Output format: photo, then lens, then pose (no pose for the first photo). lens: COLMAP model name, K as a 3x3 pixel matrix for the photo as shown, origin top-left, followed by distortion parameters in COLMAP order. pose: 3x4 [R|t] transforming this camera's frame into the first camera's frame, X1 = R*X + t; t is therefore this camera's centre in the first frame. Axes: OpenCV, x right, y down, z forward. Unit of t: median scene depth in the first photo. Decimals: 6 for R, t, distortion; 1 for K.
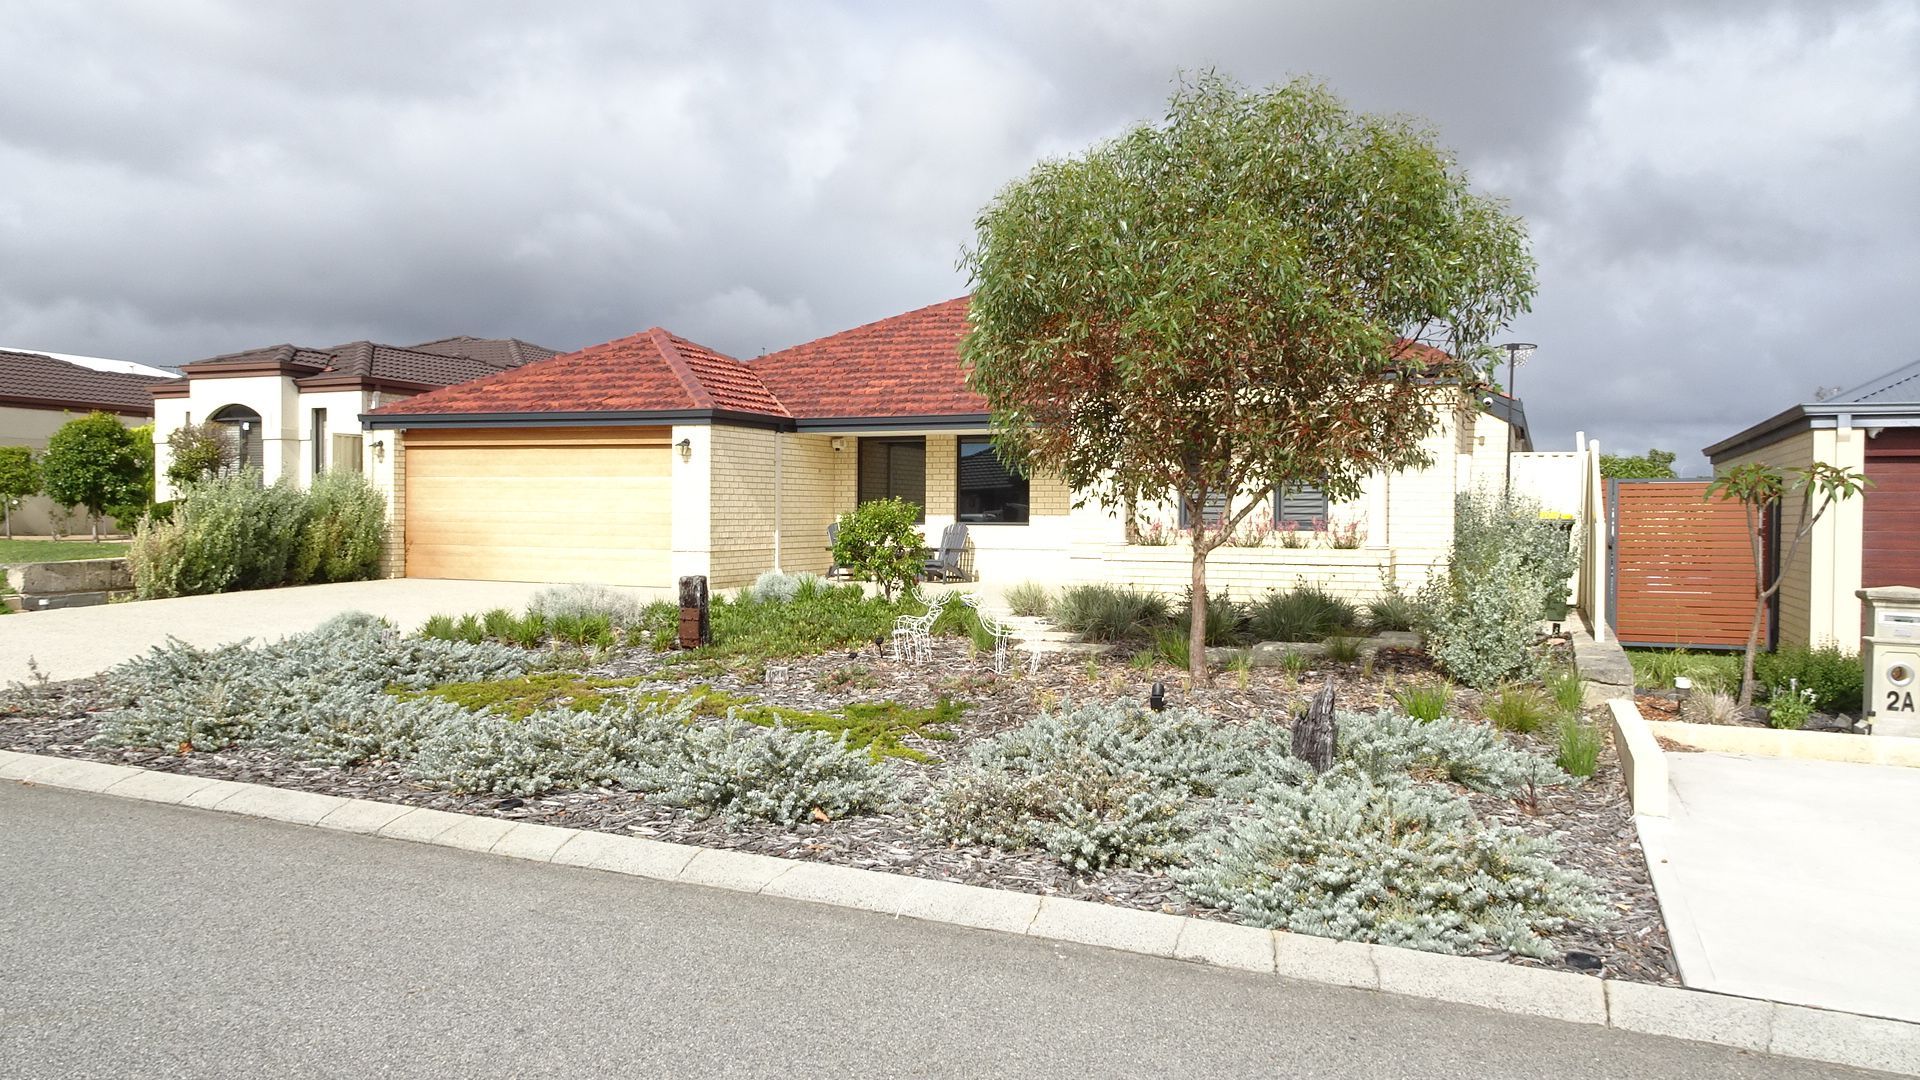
lens RADIAL K [[1379.1, 0, 969.0], [0, 1379.1, 547.0], [0, 0, 1]] dist [0.005661, 0.004005]
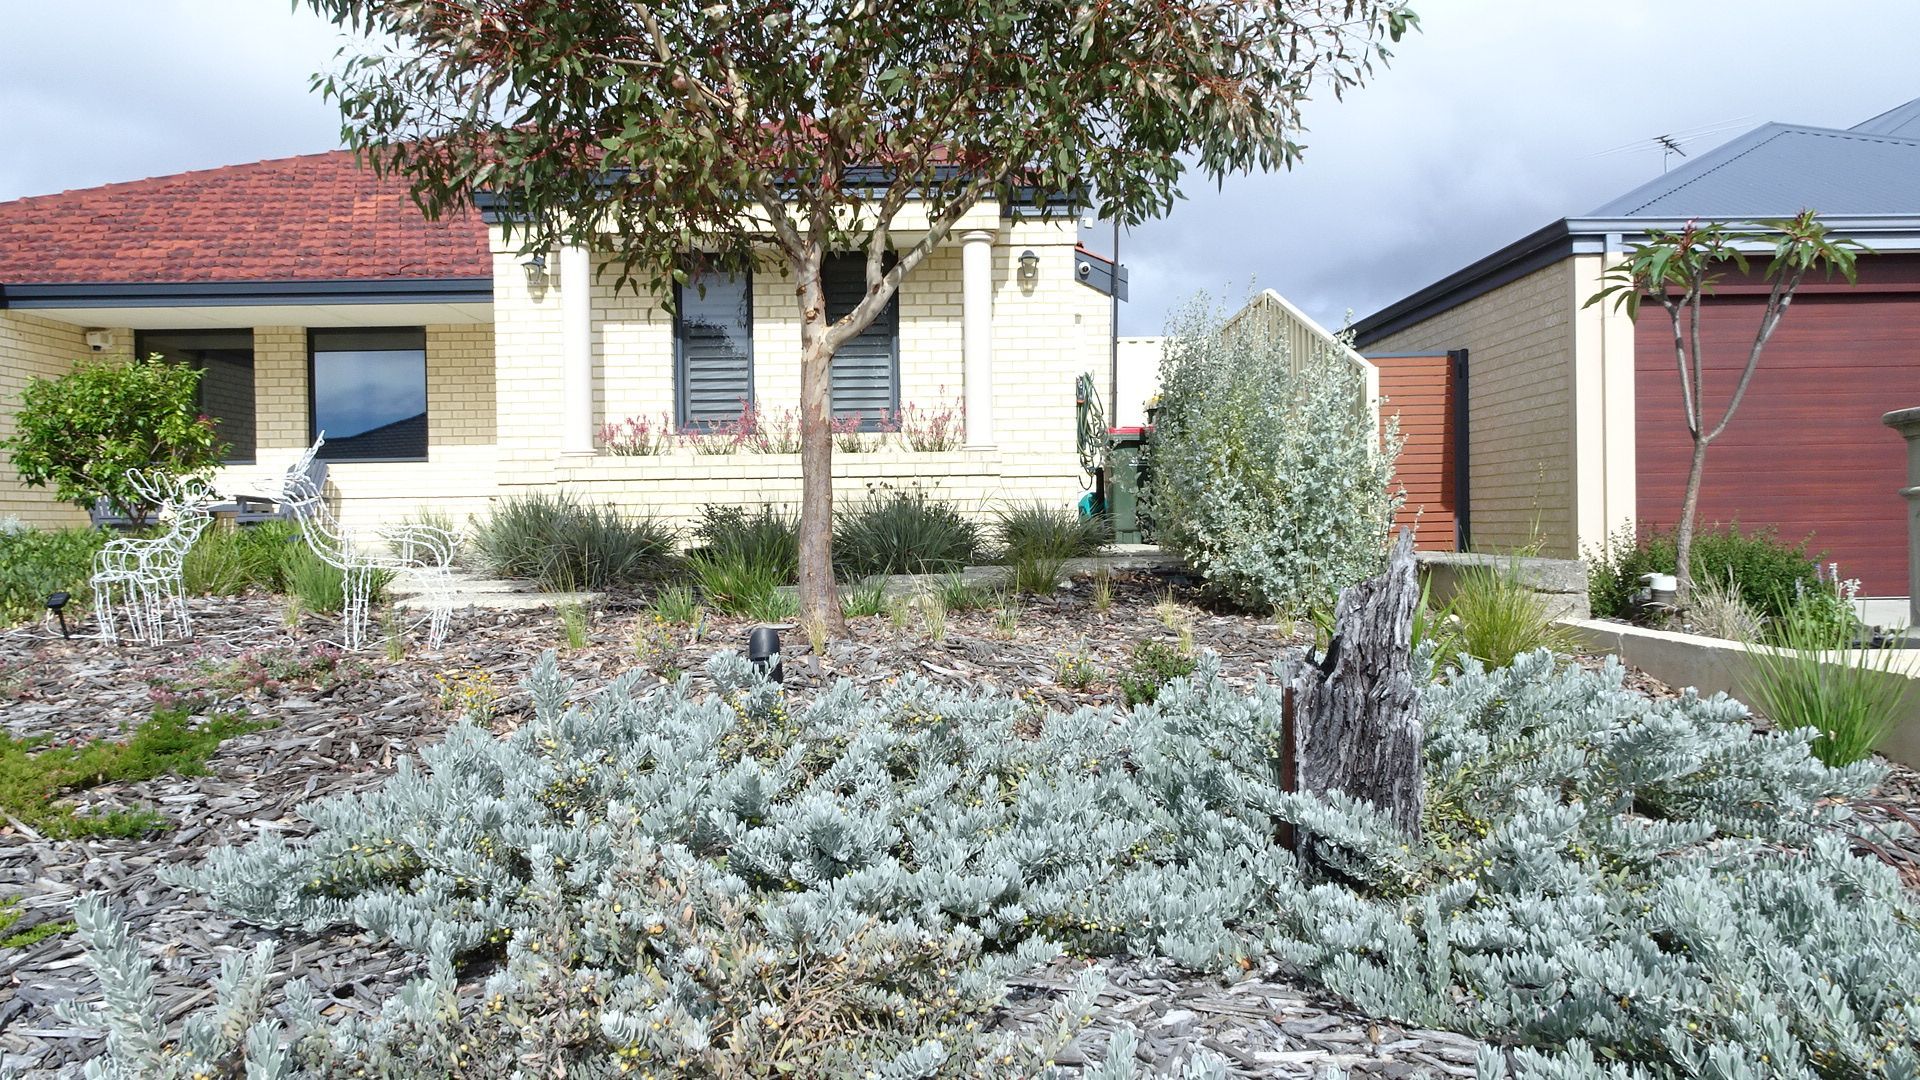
lens RADIAL K [[1379.1, 0, 969.0], [0, 1379.1, 547.0], [0, 0, 1]] dist [0.005661, 0.004005]
pose [[0.915925, -0.028689, 0.400322, 0.015204], [0.032285, 0.999476, -0.002239, 0.037458], [-0.400048, 0.014975, 0.916372, 0.293555]]
